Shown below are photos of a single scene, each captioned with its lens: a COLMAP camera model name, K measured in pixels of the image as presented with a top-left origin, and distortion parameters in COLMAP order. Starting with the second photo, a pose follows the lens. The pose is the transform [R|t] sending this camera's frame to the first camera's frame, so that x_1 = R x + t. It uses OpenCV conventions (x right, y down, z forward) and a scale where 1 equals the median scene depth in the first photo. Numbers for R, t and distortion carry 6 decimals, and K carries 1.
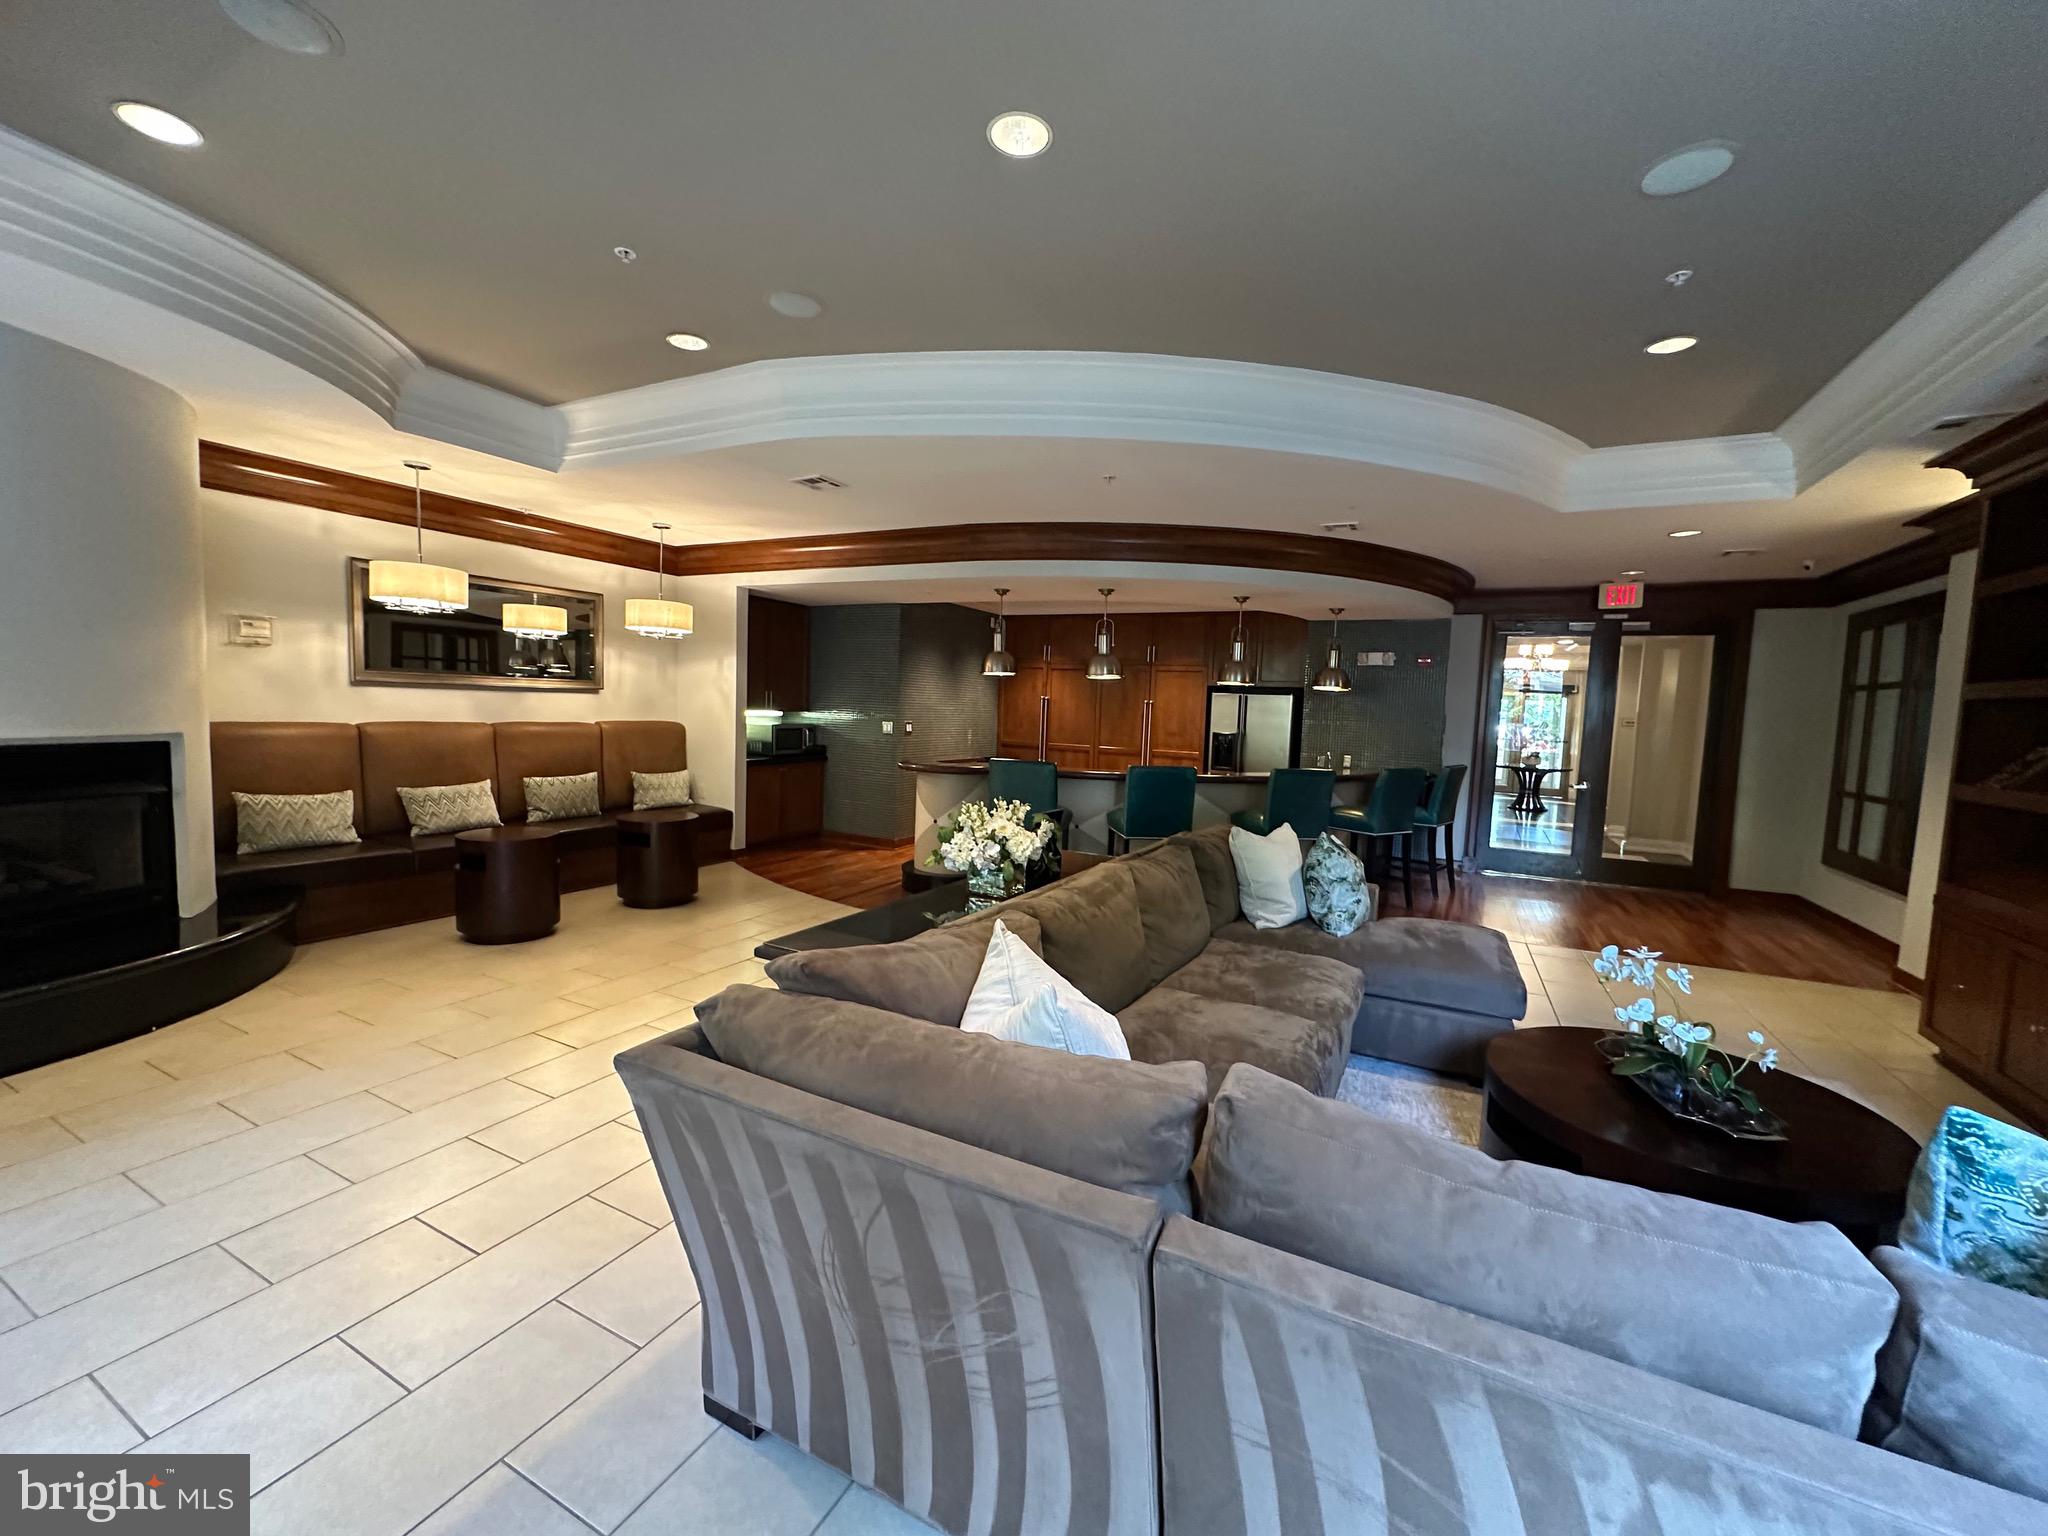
lens RADIAL K [[820.7, 0, 1023.5], [0, 820.7, 770.7], [0, 0, 1]] dist [0.006334, 0.000034]
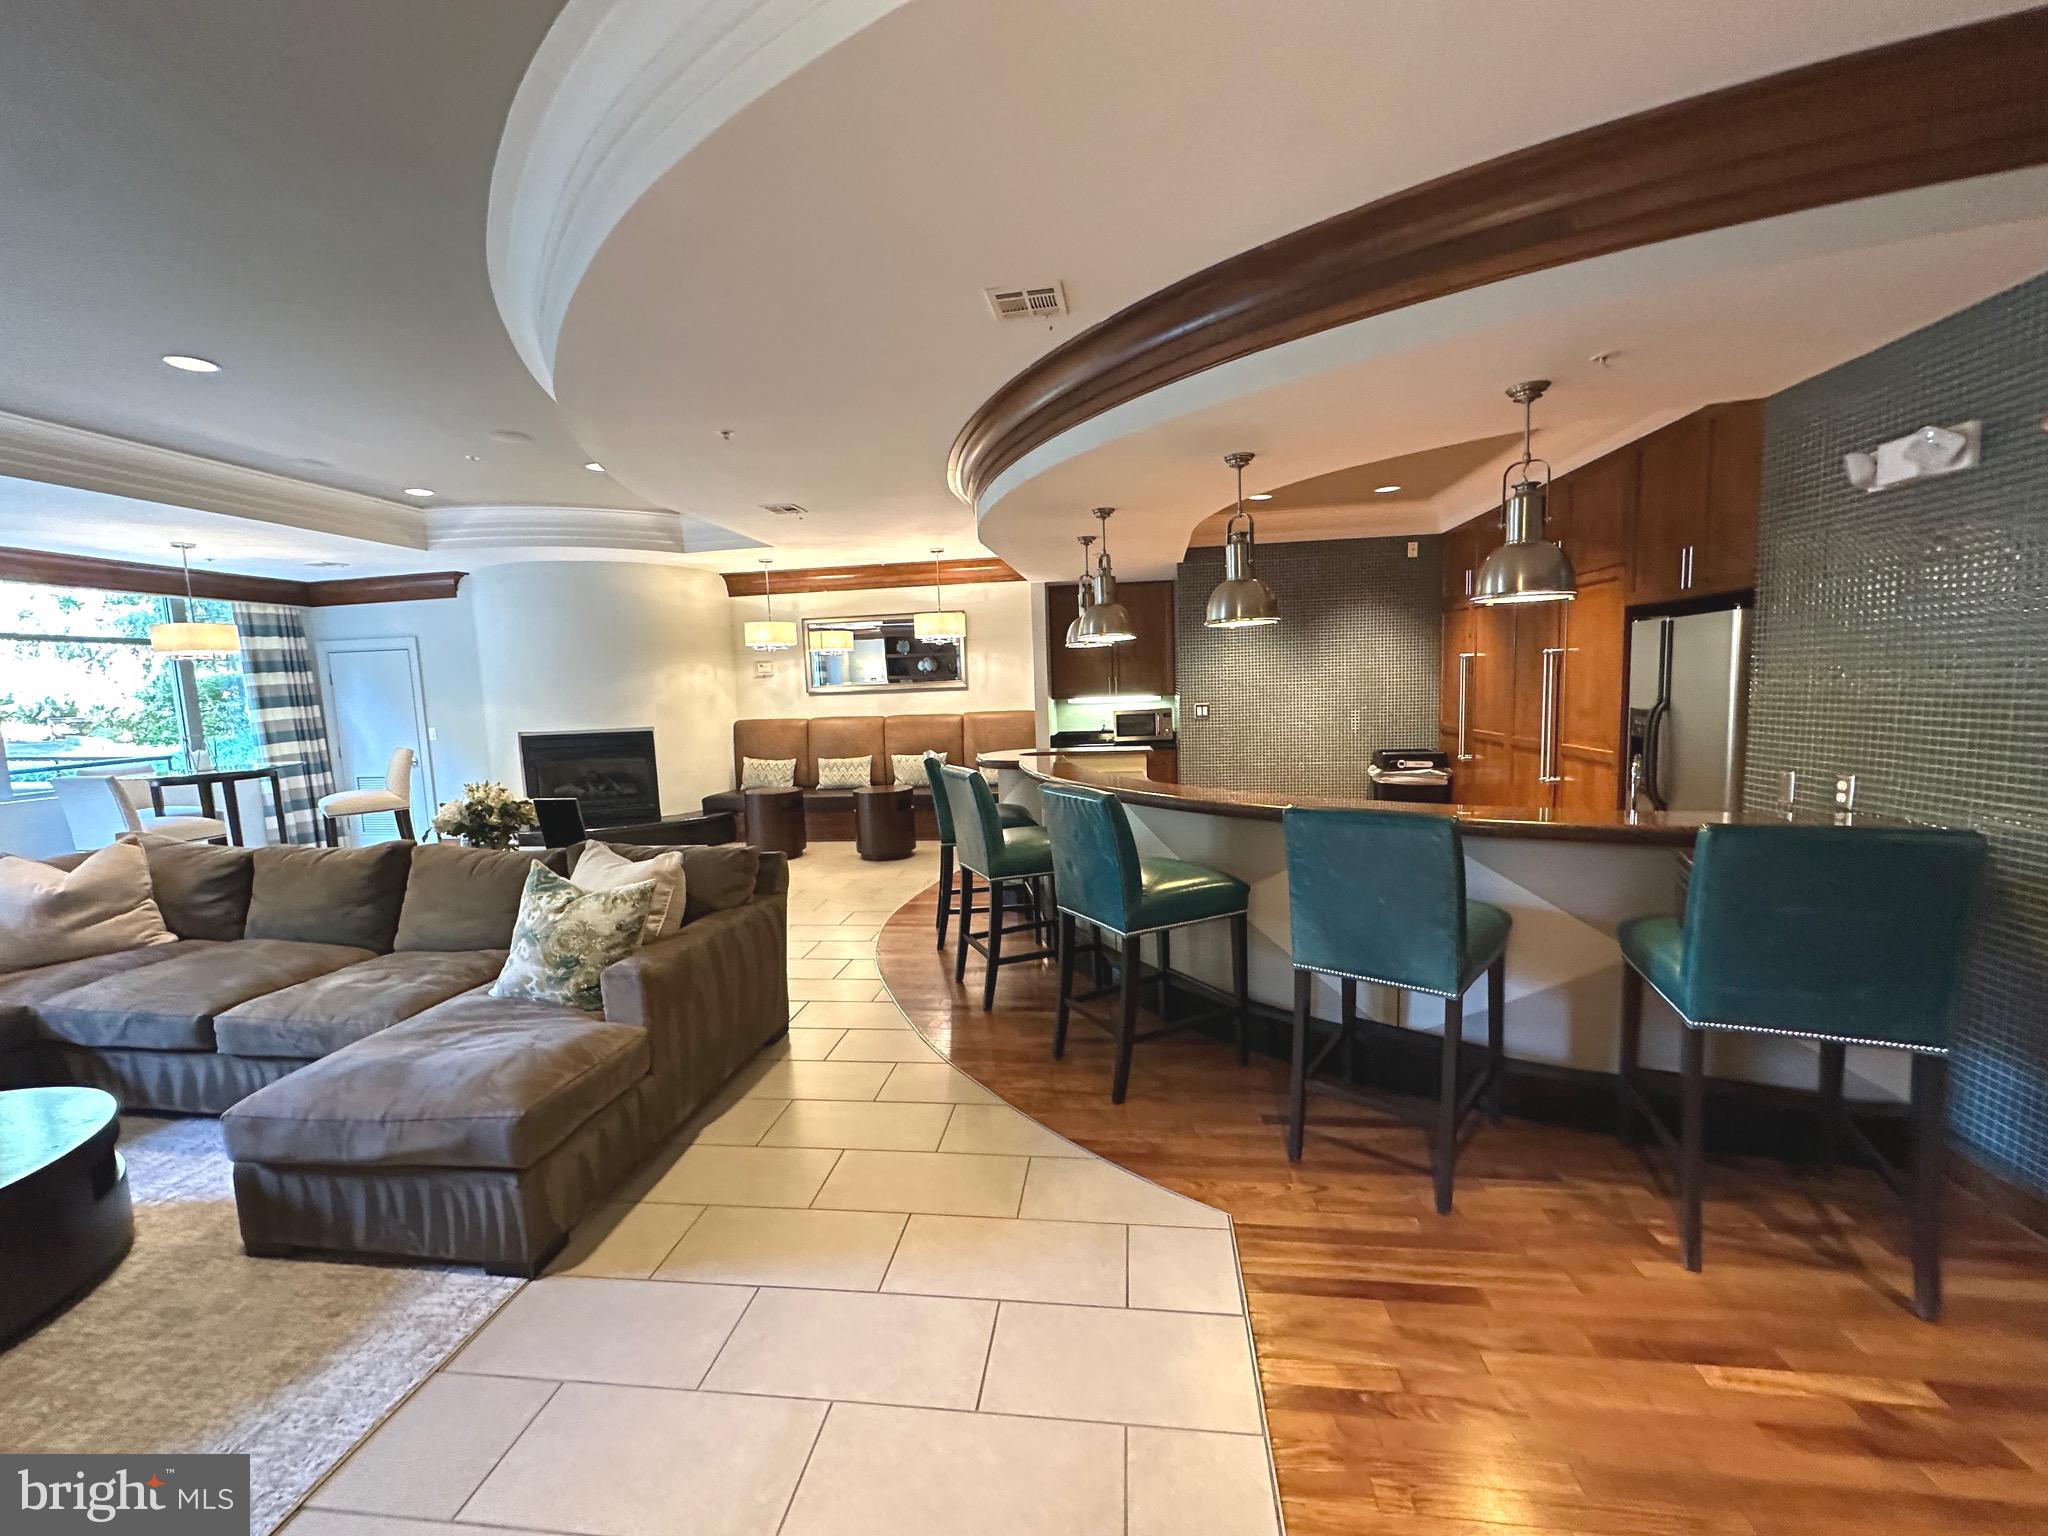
lens RADIAL K [[820.7, 0, 1023.5], [0, 820.7, 770.7], [0, 0, 1]] dist [0.006334, 0.000034]
pose [[0.325424, 0.052711, -0.944098, 0.793168], [-0.026207, 0.998564, 0.046719, -0.035914], [0.945205, 0.009539, 0.326338, 0.764082]]
